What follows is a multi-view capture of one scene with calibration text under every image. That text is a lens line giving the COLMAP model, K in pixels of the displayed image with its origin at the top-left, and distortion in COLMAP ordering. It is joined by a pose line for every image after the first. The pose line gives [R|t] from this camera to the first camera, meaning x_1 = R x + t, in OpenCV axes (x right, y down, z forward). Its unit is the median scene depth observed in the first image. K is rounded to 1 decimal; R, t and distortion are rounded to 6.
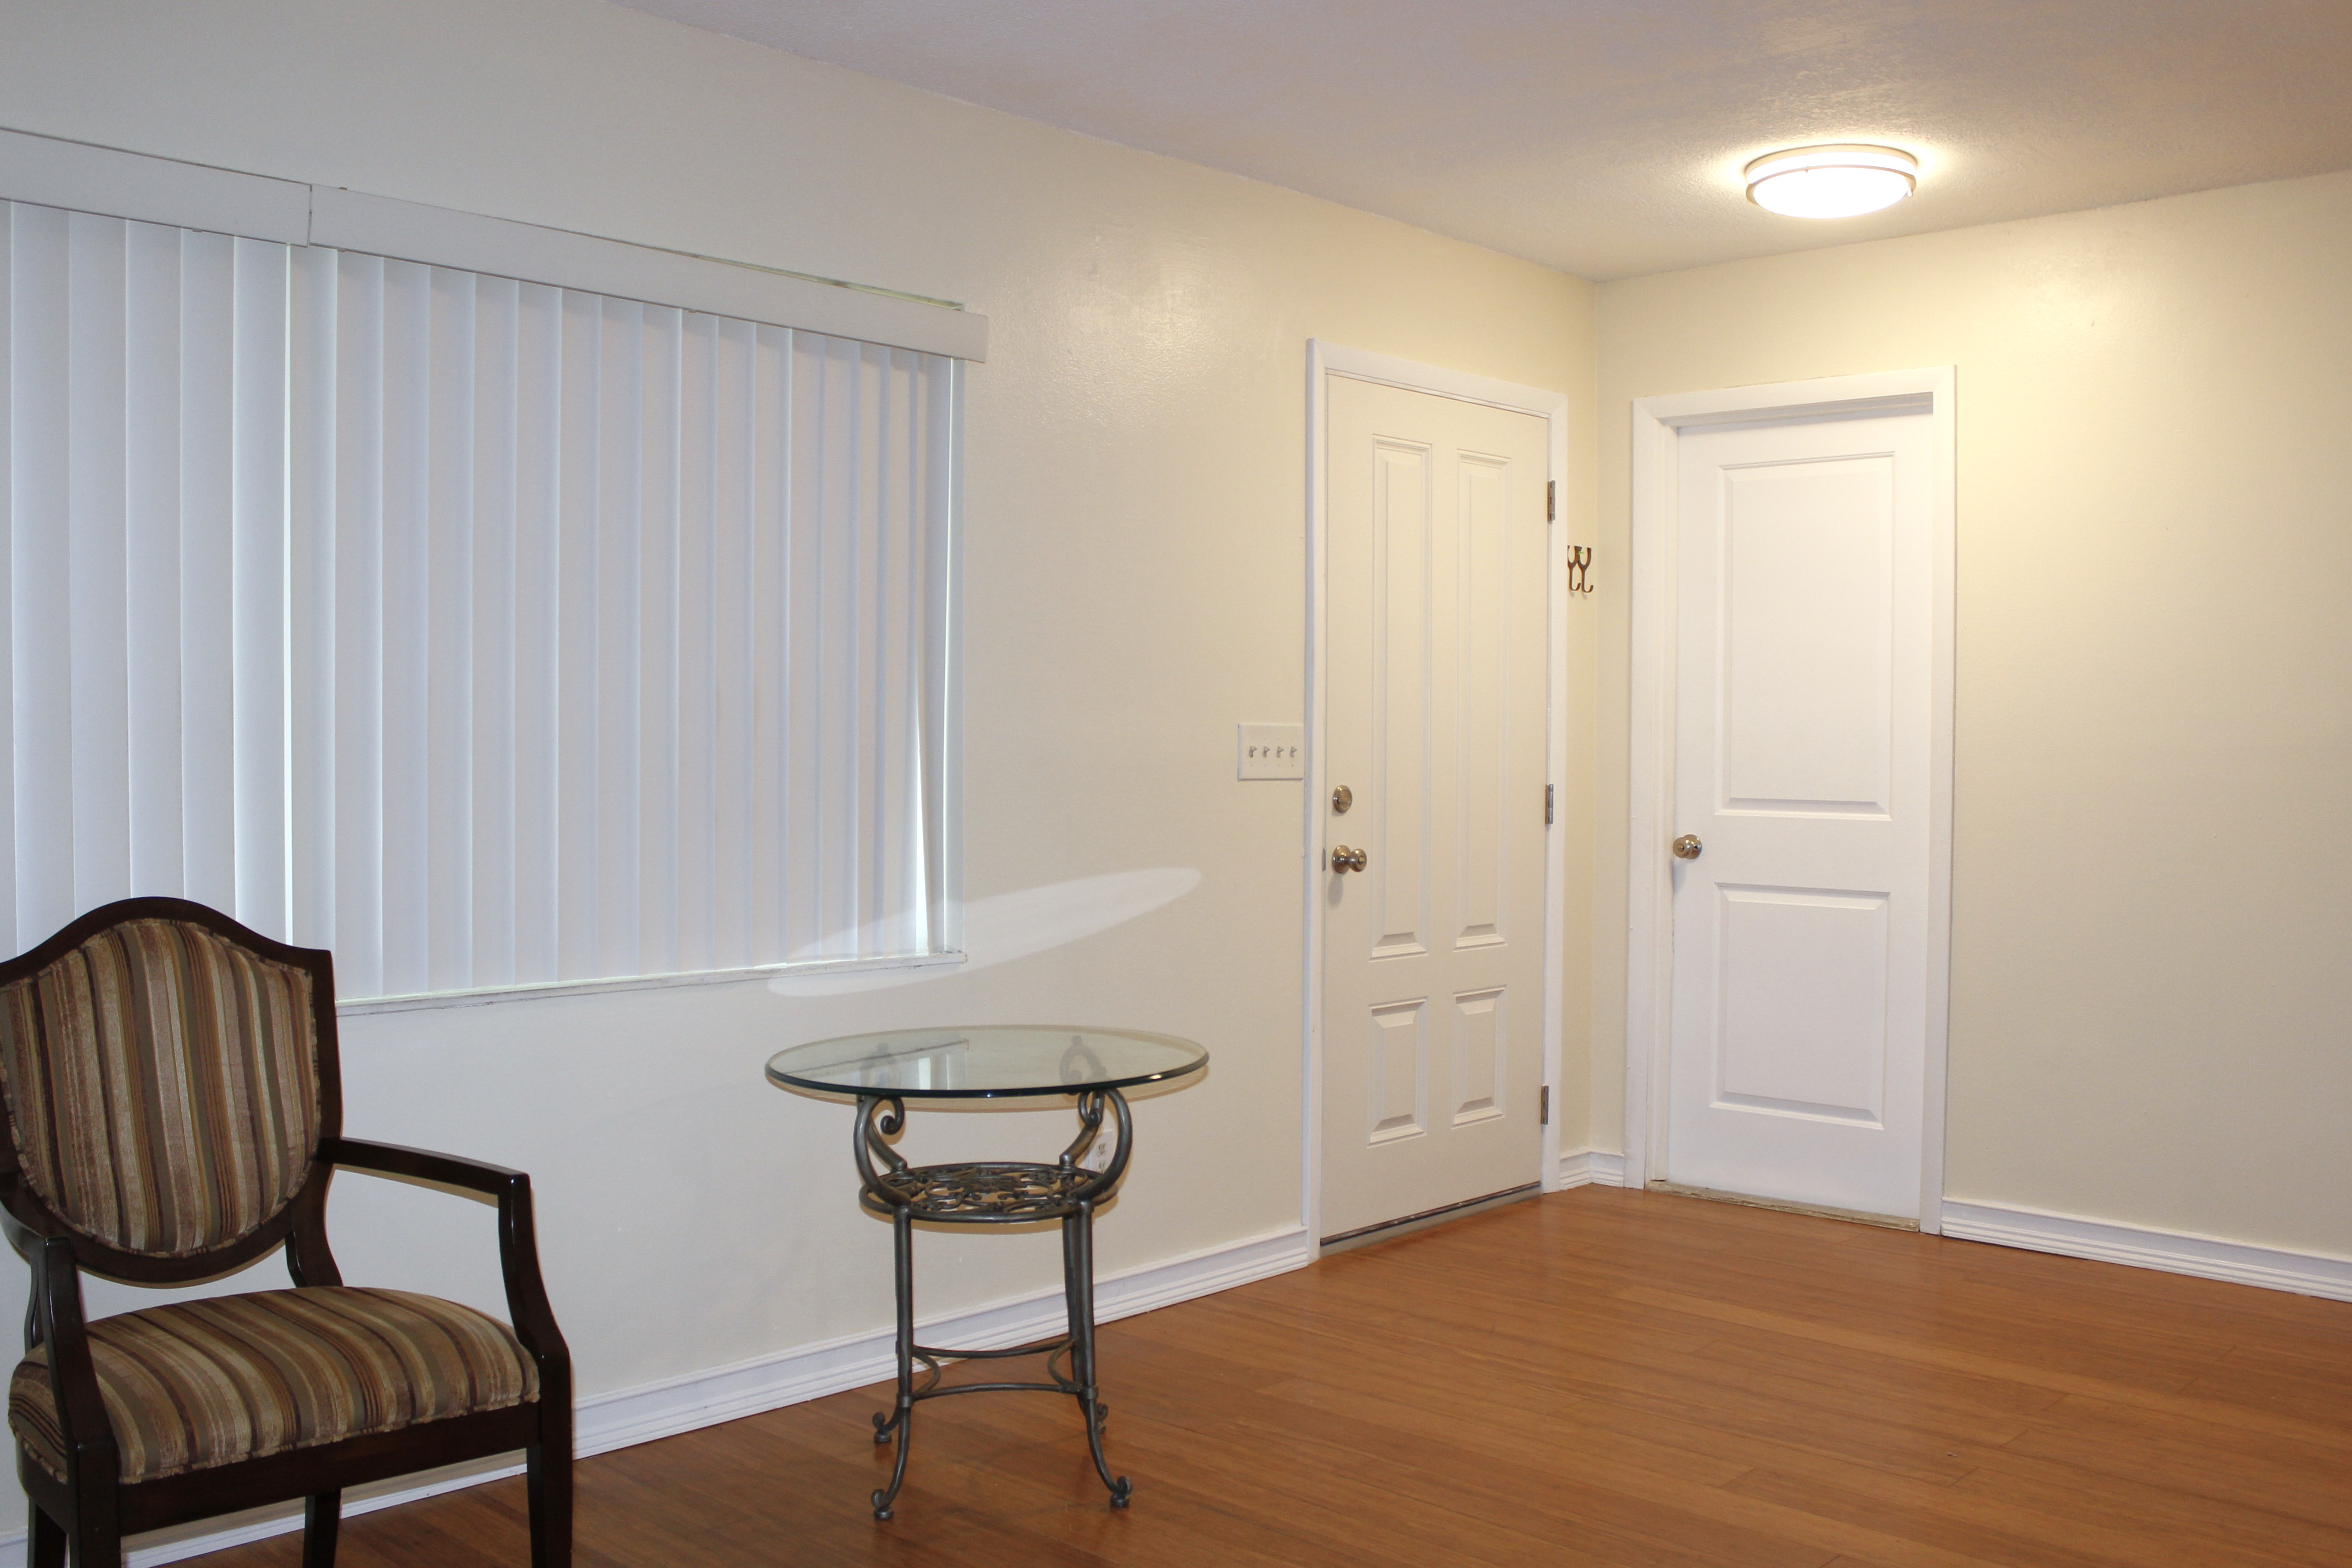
lens RADIAL K [[2138.7, 0, 1176.0], [0, 2138.7, 784.0], [0, 0, 1]] dist [0.008291, 0.000430]
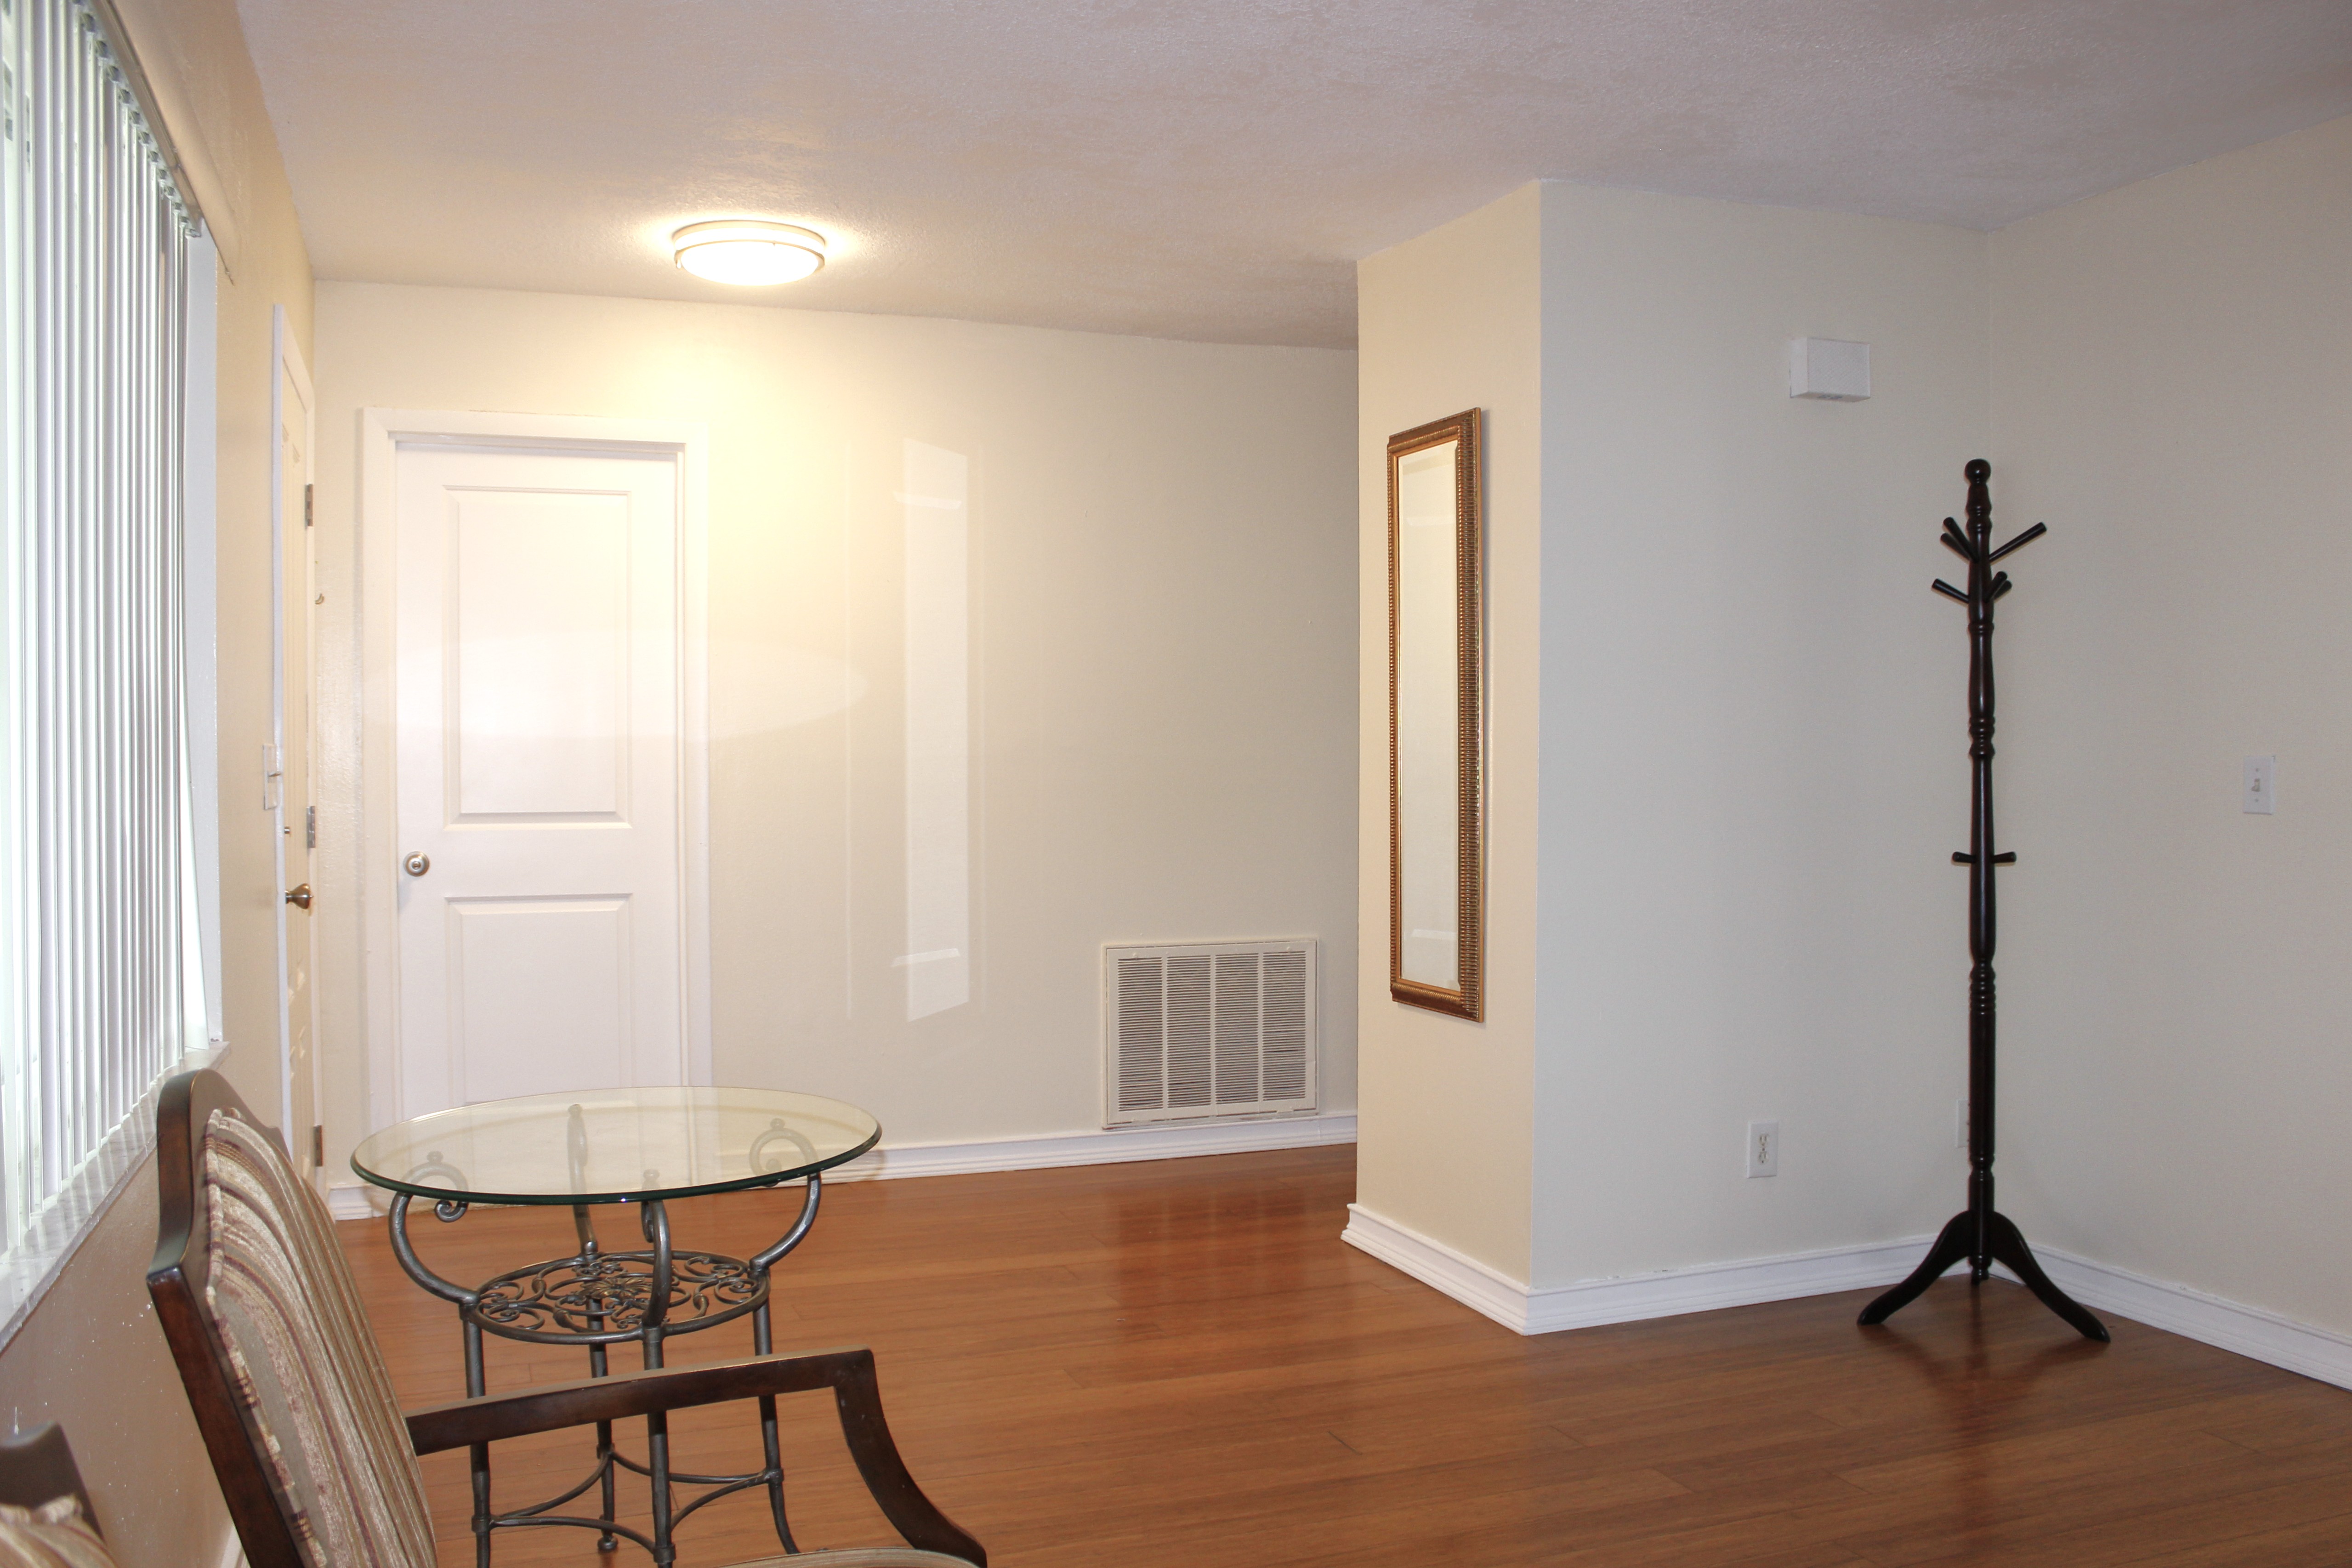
lens RADIAL K [[2117.1, 0, 1176.0], [0, 2117.1, 784.0], [0, 0, 1]] dist [-0.121547, 0.000570]
pose [[0.453915, -0.036346, 0.890303, -0.494904], [0.018751, 0.999336, 0.031237, -0.033799], [-0.890848, 0.002515, 0.454295, 0.261414]]
